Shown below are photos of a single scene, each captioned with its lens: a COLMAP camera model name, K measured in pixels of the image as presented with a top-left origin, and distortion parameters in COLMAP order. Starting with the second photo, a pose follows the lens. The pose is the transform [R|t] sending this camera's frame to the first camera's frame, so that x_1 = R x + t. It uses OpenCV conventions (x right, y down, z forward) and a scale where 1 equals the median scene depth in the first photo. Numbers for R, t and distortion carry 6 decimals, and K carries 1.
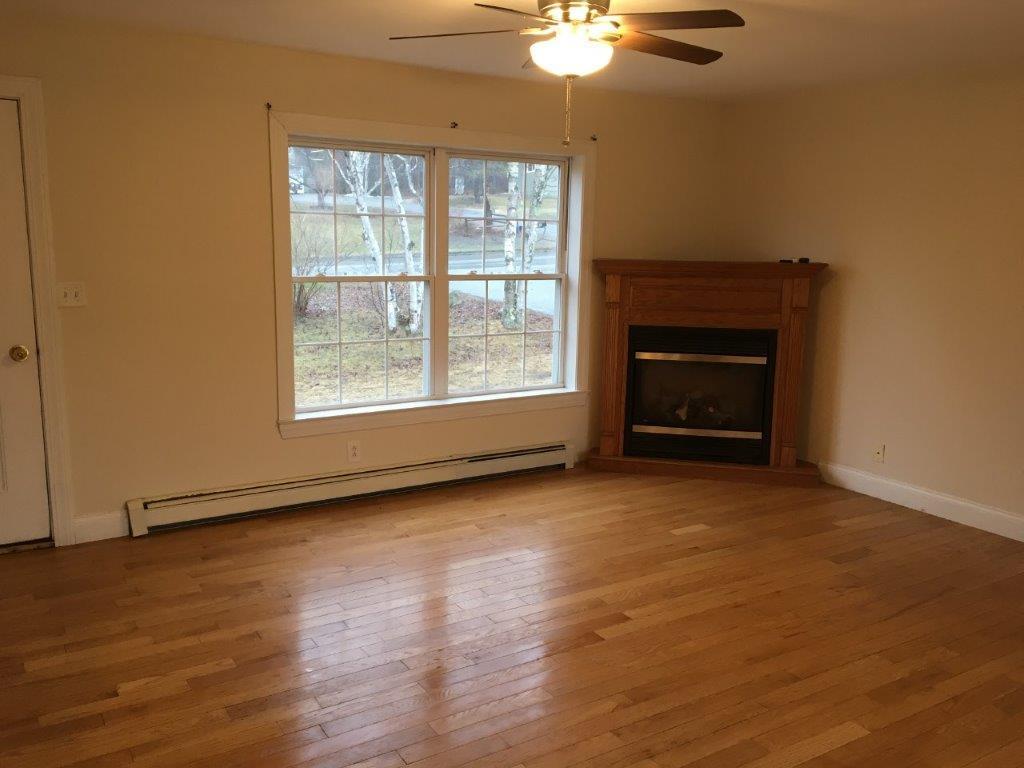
lens RADIAL K [[853.2, 0, 510.9], [0, 853.2, 395.4], [0, 0, 1]] dist [0.021468, 0.009732]
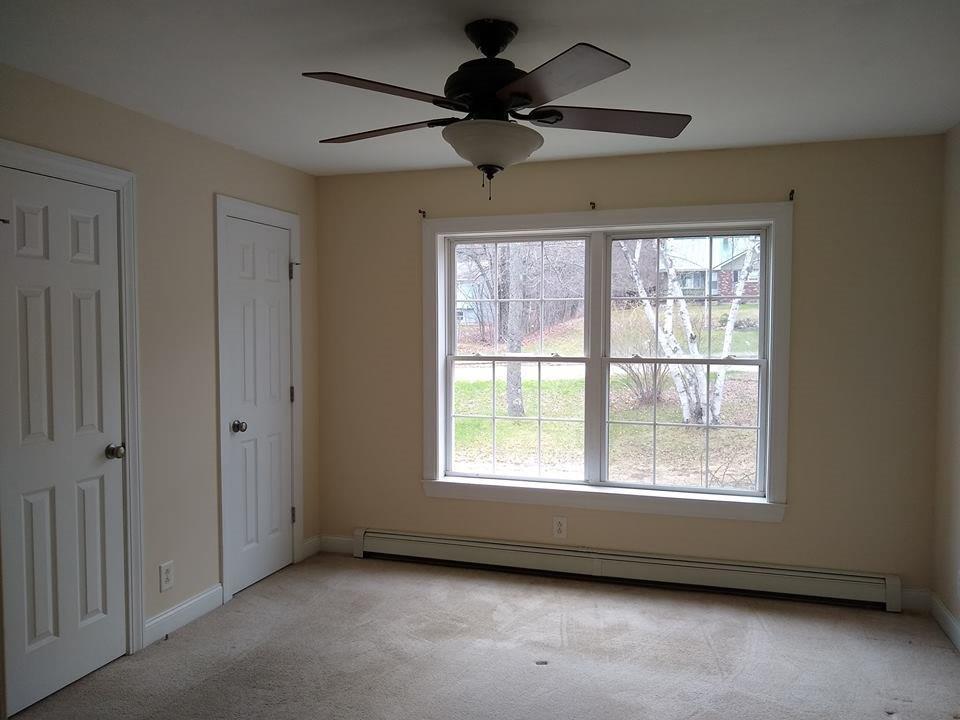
lens RADIAL K [[799.9, 0, 479.0], [0, 799.9, 370.7], [0, 0, 1]] dist [0.021468, 0.009732]
pose [[0.640449, 0.033210, -0.767282, 0.510807], [-0.129485, 0.989432, -0.065255, -0.047131], [0.757006, 0.141144, 0.637981, 0.307457]]
